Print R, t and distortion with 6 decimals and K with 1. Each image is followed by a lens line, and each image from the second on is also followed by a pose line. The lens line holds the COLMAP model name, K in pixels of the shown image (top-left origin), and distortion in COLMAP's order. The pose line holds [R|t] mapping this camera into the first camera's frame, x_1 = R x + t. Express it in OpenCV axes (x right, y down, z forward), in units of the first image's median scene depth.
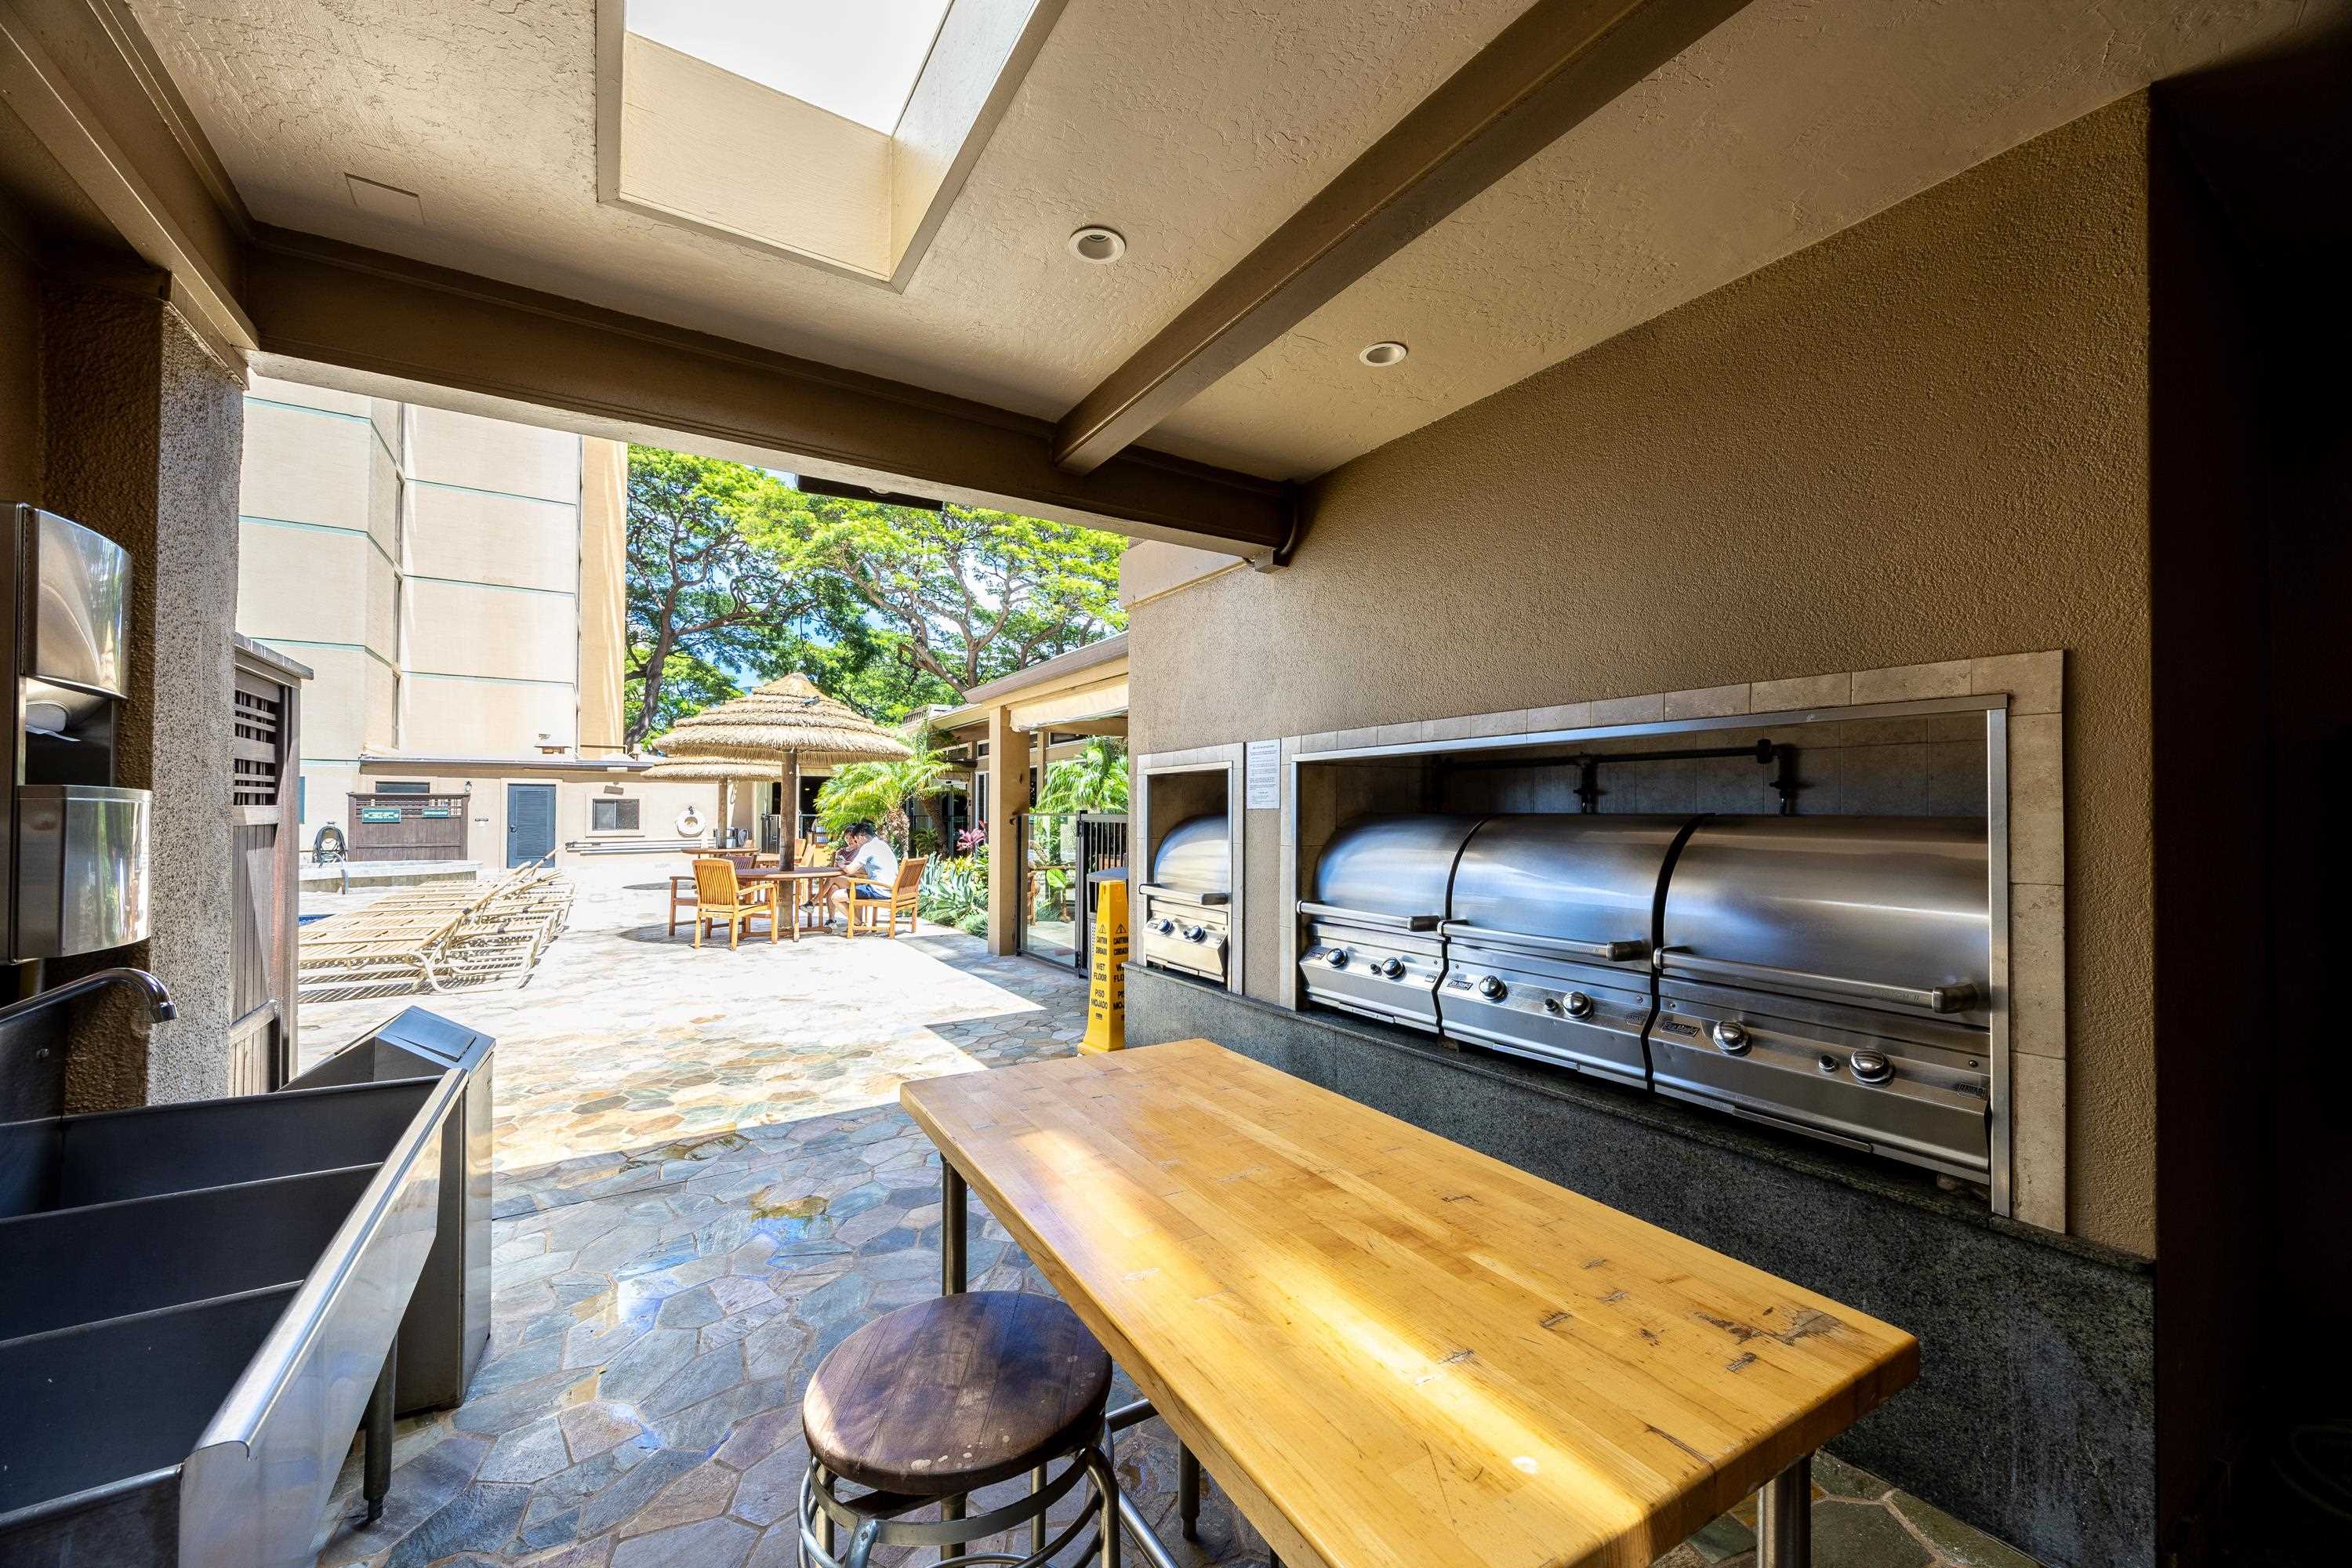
lens RADIAL K [[899.7, 0, 1163.5], [0, 899.7, 795.4], [0, 0, 1]] dist [0.001069, -0.000147]
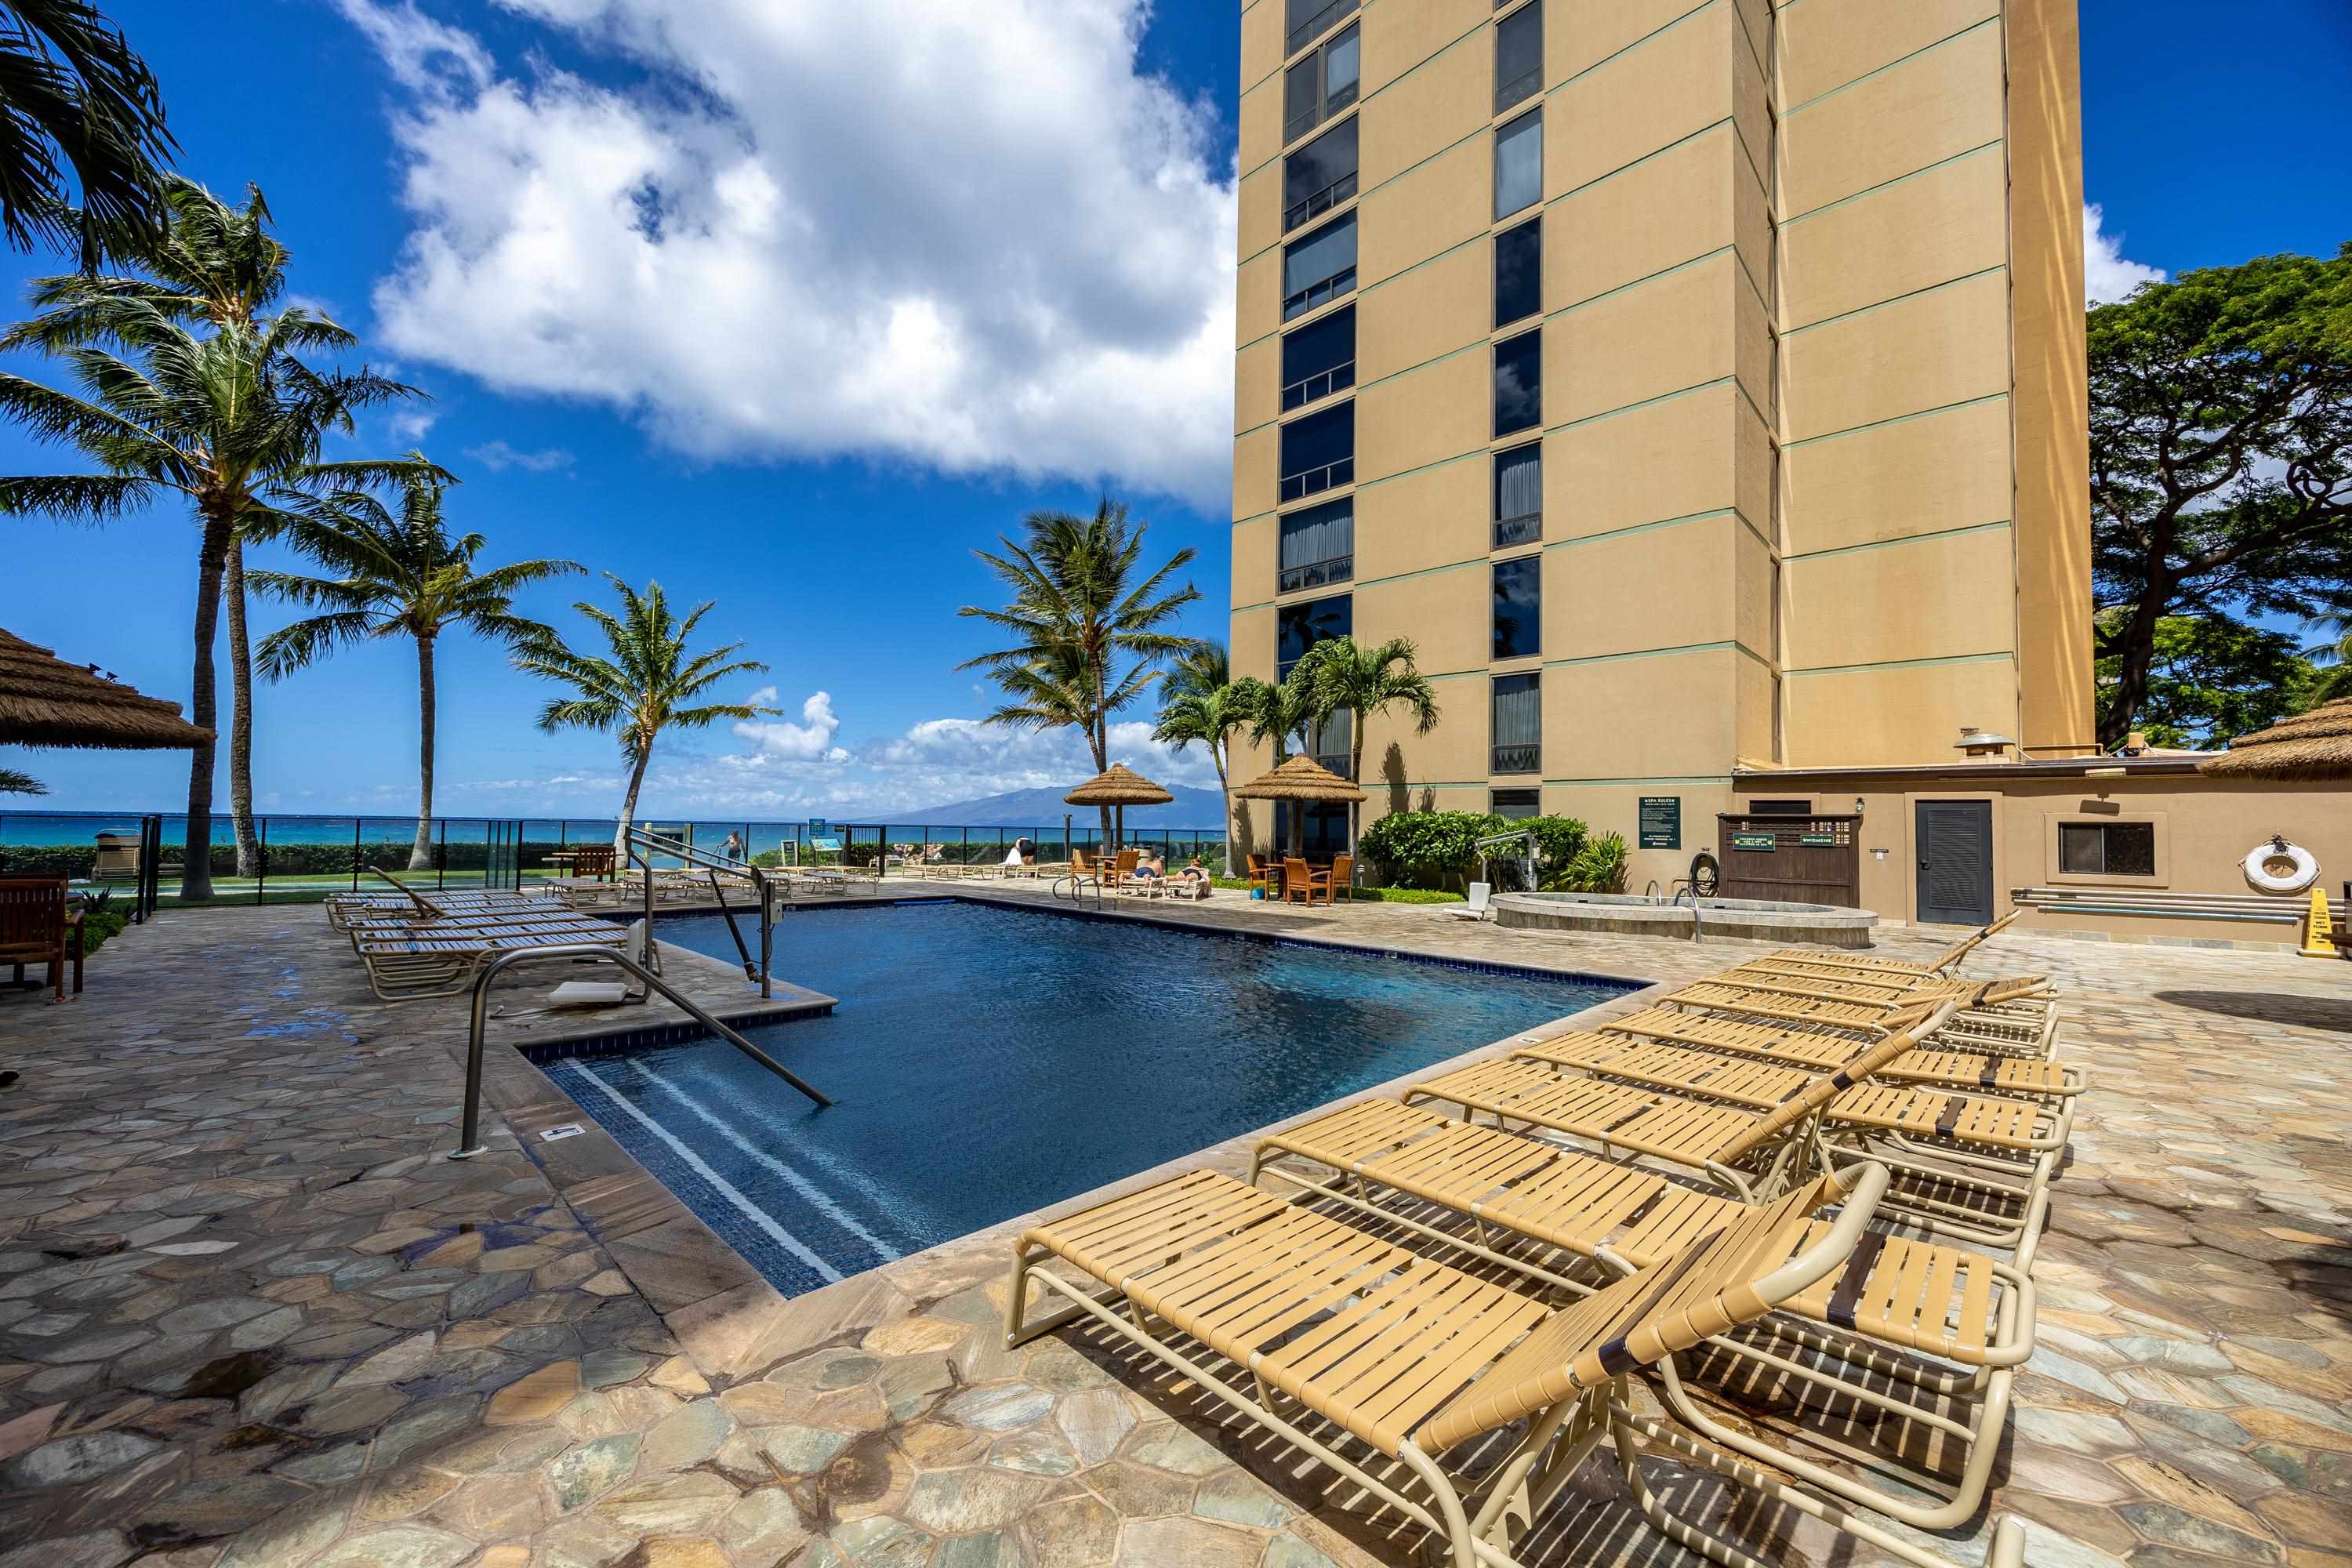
lens RADIAL K [[899.7, 0, 1187.2], [0, 899.7, 784.2], [0, 0, 1]] dist [0.001069, -0.000147]
pose [[0.248588, -0.039917, -0.967787, -0.181301], [0.002452, 0.999173, -0.040581, 0.001542], [0.968606, 0.007715, 0.248480, 0.263596]]
